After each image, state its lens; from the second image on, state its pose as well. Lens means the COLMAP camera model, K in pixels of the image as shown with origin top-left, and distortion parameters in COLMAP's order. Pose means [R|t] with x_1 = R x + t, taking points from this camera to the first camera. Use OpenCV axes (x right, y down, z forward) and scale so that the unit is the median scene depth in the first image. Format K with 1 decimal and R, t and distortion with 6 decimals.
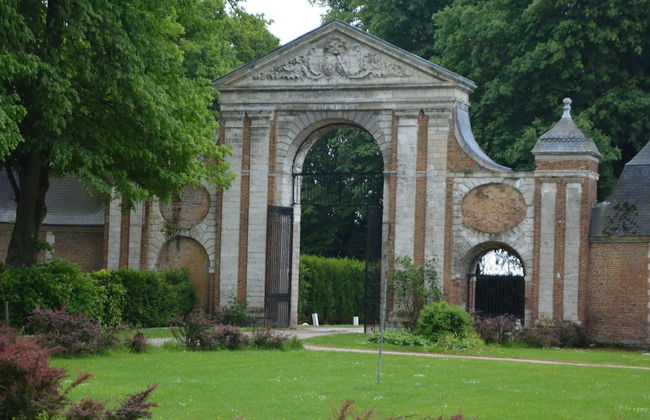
lens RADIAL K [[1746.5, 0, 310.9], [0, 1746.5, 218.8], [0, 0, 1]] dist [0.602911, -0.118762]
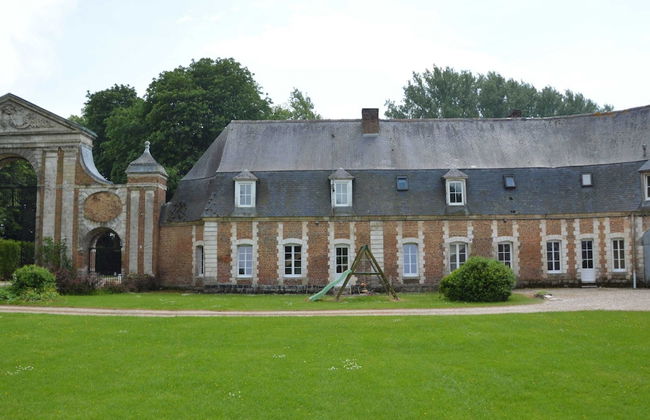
lens RADIAL K [[518.0, 0, 325.5], [0, 518.0, 223.5], [0, 0, 1]] dist [-0.108880, 0.001248]
pose [[0.939219, -0.007140, 0.343243, 0.135123], [0.017228, 0.999504, -0.026350, 0.025187], [-0.342885, 0.030662, 0.938877, 0.485216]]
